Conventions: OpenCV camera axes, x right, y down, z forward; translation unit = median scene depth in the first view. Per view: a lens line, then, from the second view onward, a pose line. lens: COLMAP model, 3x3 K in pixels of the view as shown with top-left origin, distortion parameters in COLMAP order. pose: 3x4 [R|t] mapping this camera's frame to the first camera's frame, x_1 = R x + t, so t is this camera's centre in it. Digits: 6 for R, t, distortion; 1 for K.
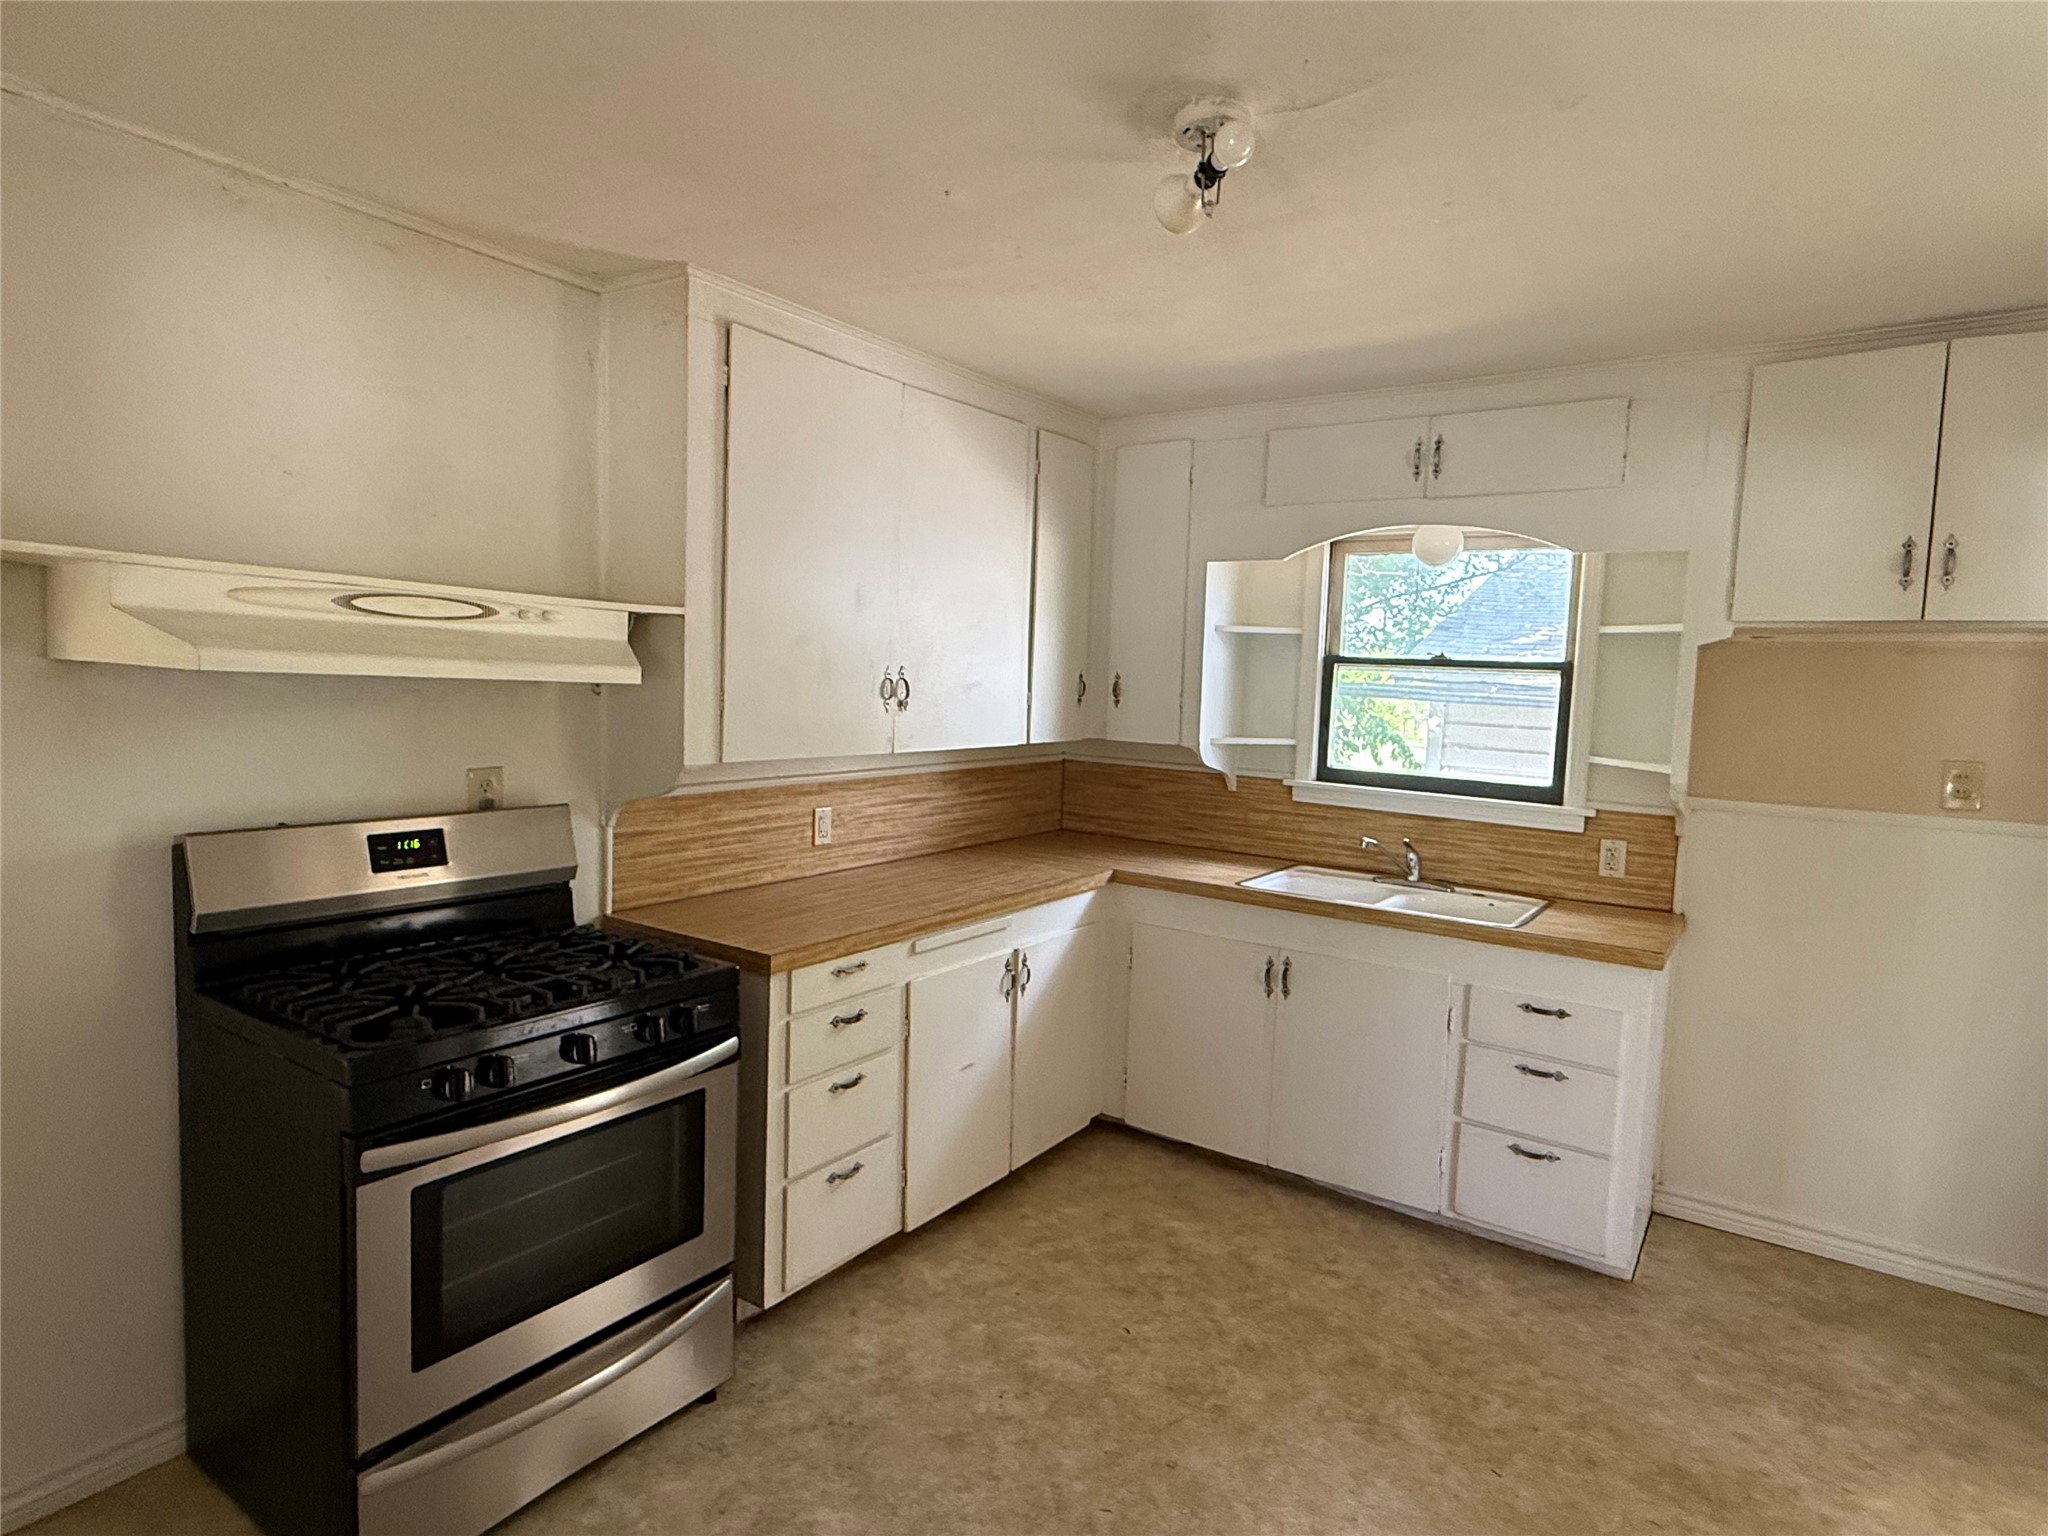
lens RADIAL K [[1103.2, 0, 1026.4], [0, 1103.2, 768.2], [0, 0, 1]] dist [0.001501, -0.001001]
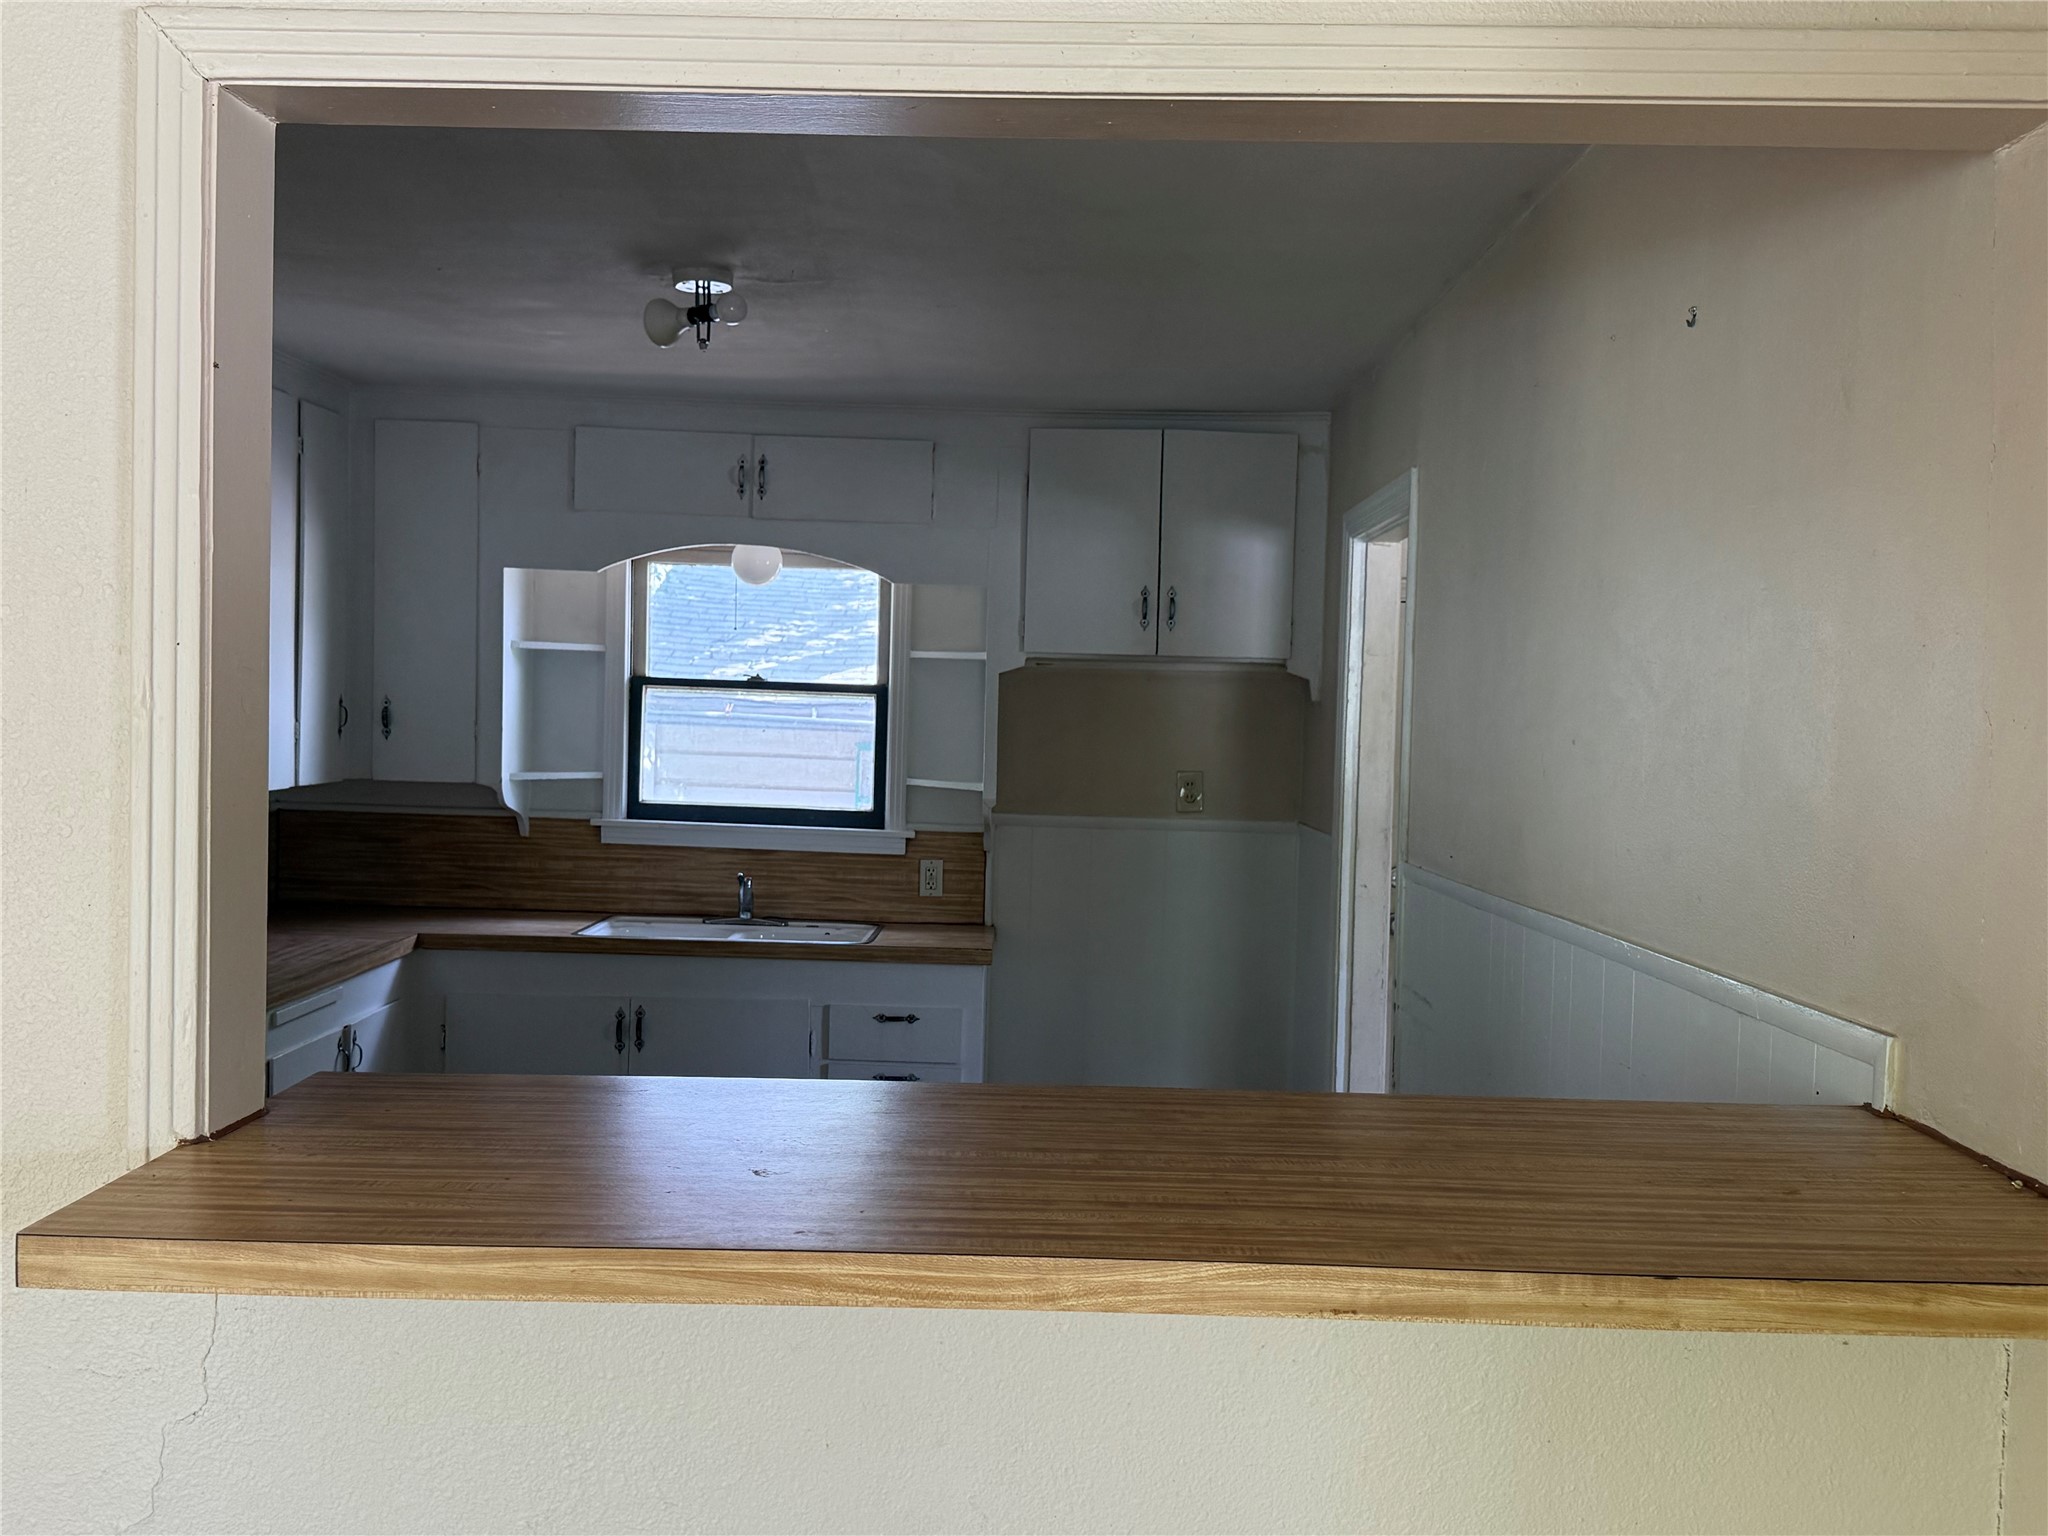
lens RADIAL K [[2043.6, 0, 1019.9], [0, 2043.6, 763.6], [0, 0, 1]] dist [0.113922, 0.000000]
pose [[0.817535, -0.026616, 0.575263, -0.466203], [0.048922, 0.998530, -0.023326, 0.023522], [-0.573797, 0.047213, 0.817636, -0.571928]]
